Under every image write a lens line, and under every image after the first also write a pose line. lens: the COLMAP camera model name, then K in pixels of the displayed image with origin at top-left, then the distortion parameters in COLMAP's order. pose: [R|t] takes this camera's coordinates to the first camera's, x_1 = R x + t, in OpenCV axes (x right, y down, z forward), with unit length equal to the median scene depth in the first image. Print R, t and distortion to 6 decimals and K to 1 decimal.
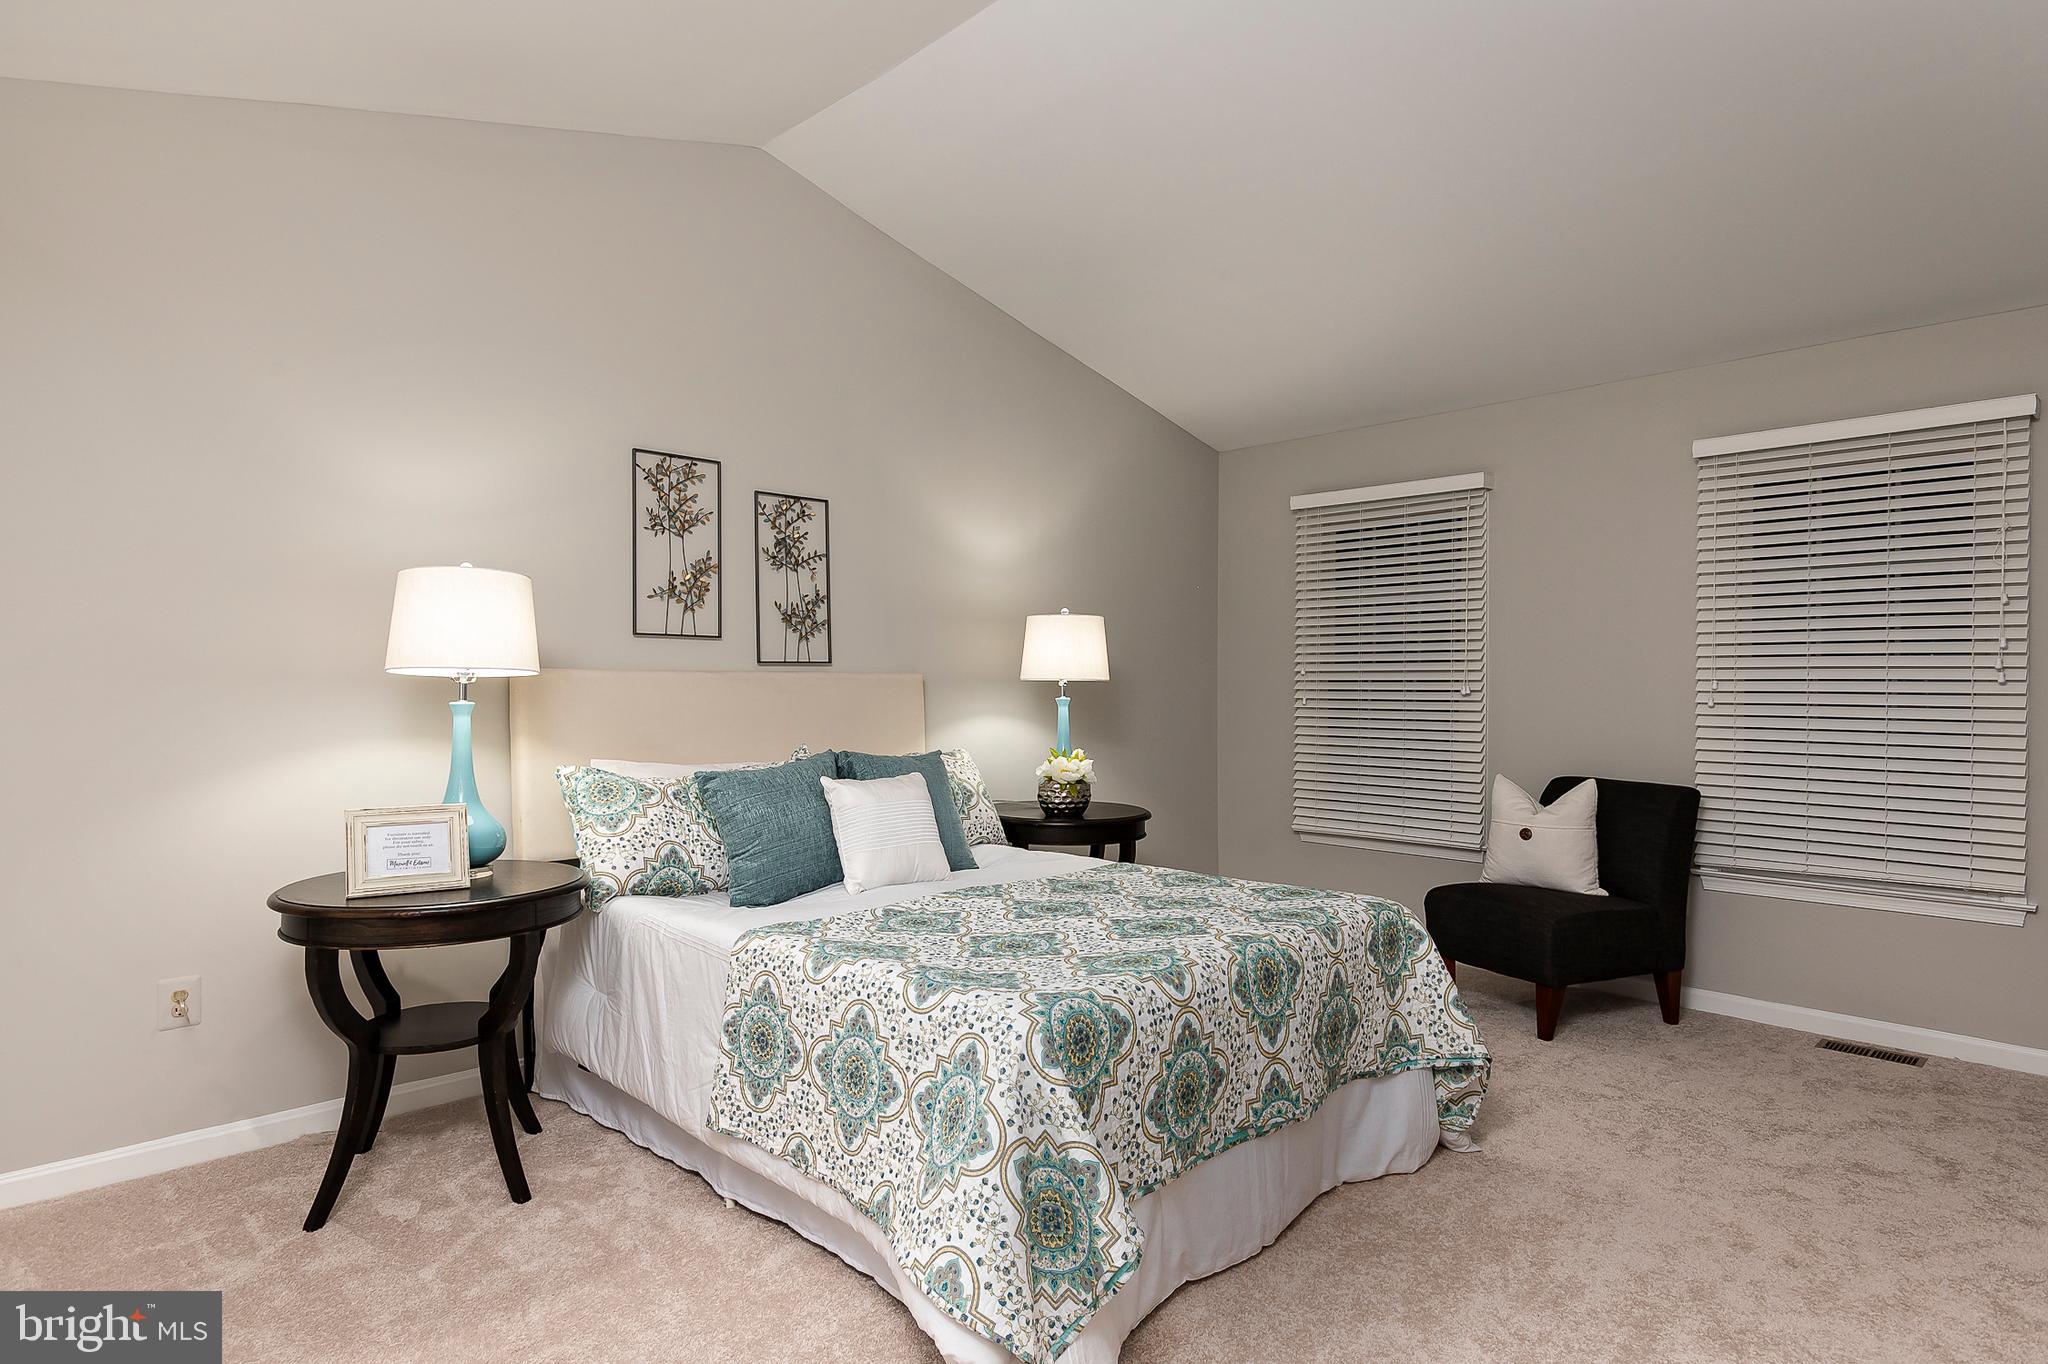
lens RADIAL K [[1145.0, 0, 1013.0], [0, 1145.0, 673.9], [0, 0, 1]] dist [0.023347, 0.000485]
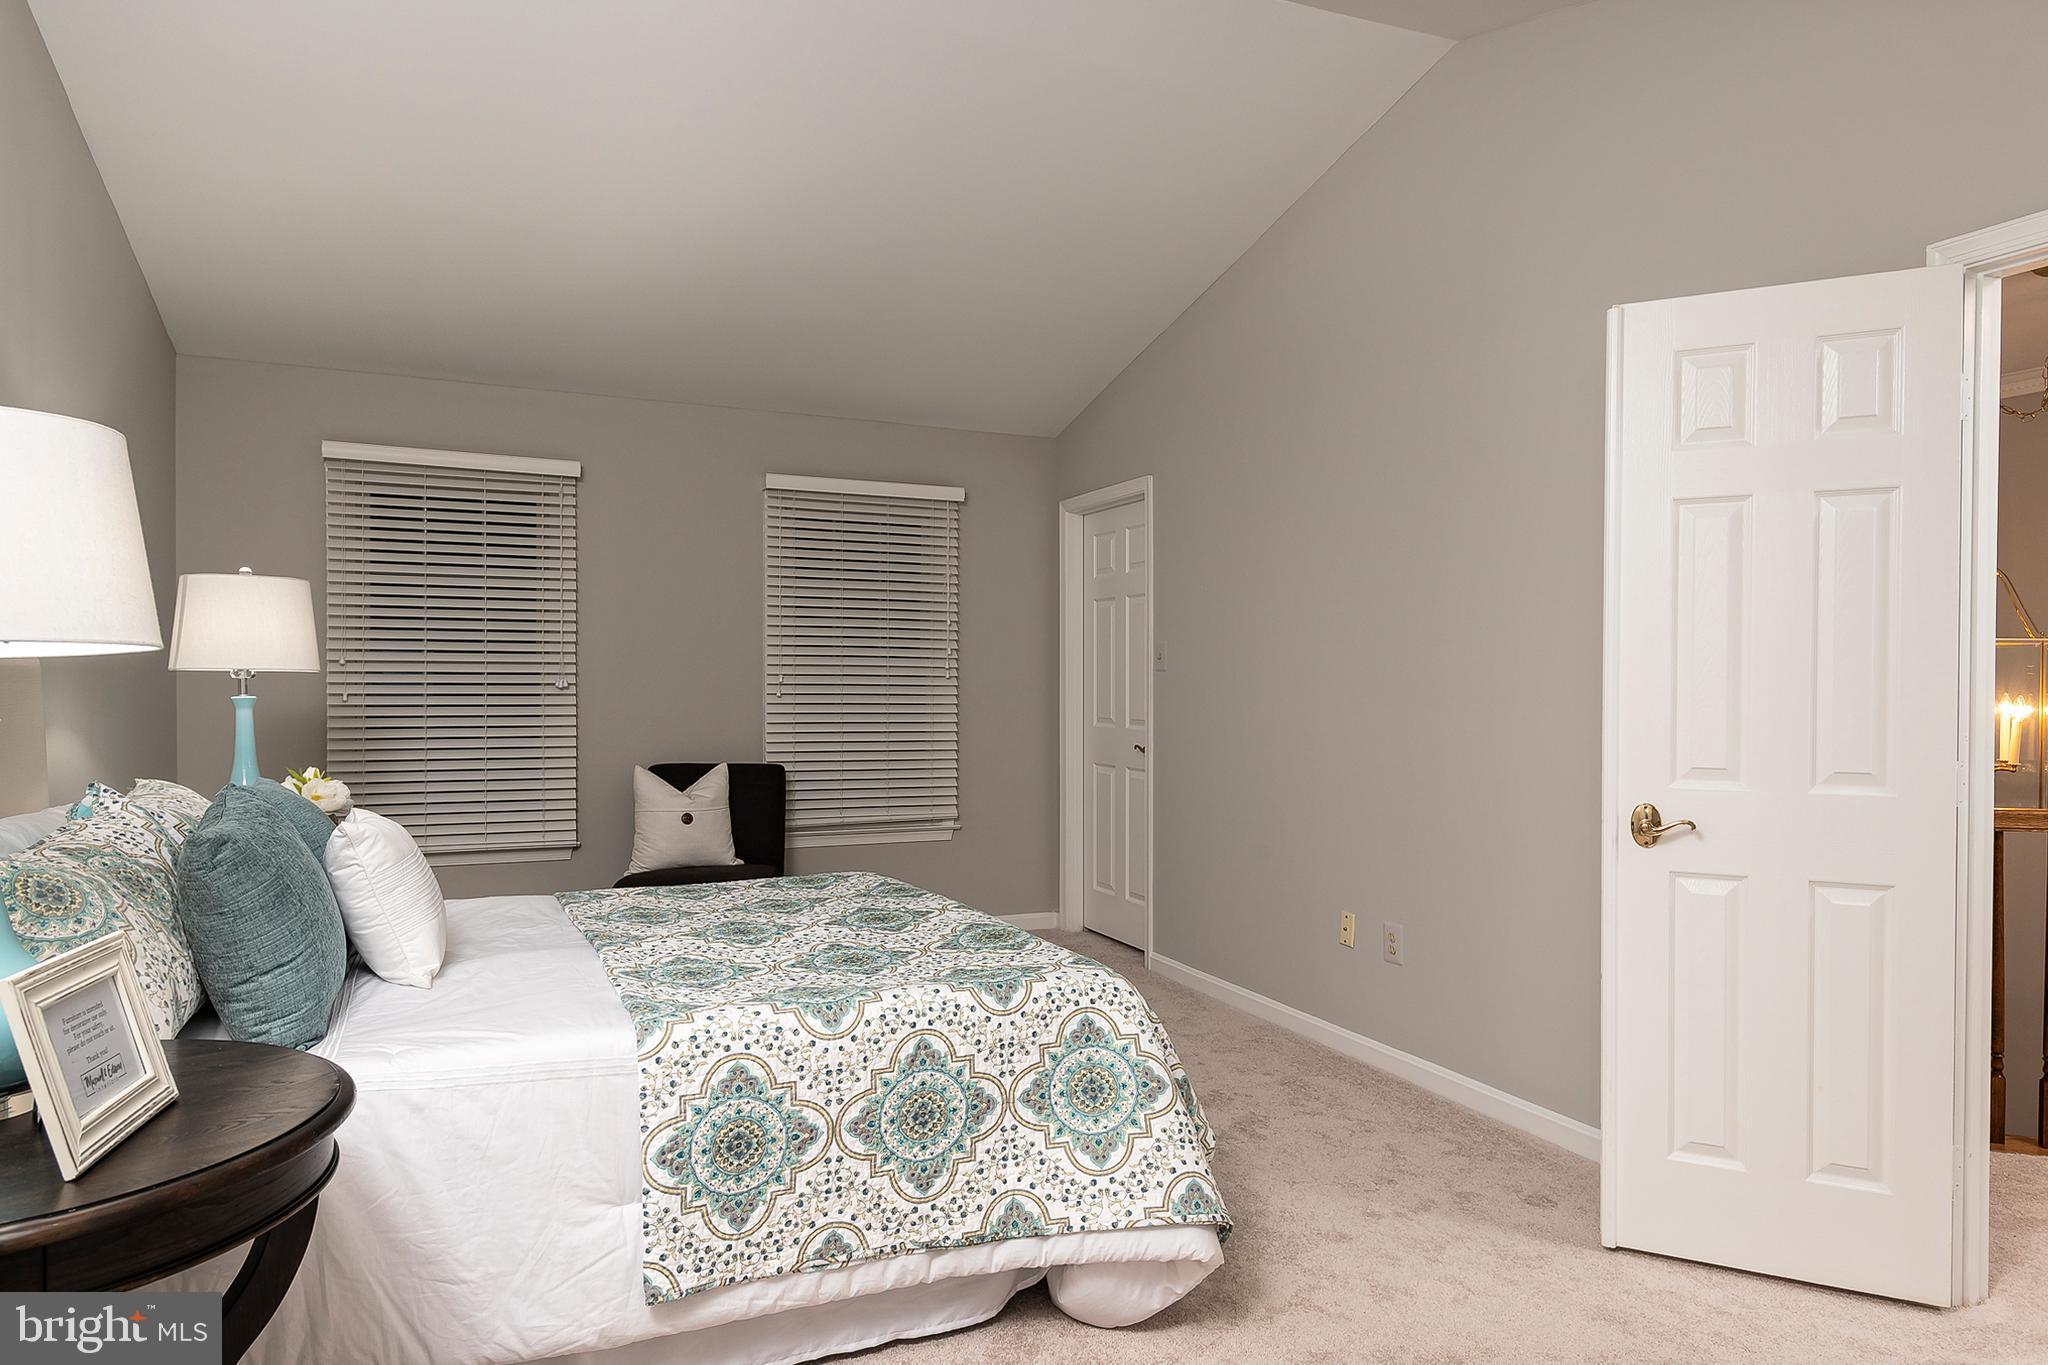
lens RADIAL K [[1260.0, 0, 1032.7], [0, 1260.0, 684.8], [0, 0, 1]] dist [0.021022, 0.000741]
pose [[0.330290, -0.002084, 0.943877, -0.975196], [-0.013426, 0.999886, 0.006906, 0.004688], [-0.943784, -0.014954, 0.330225, 0.558104]]
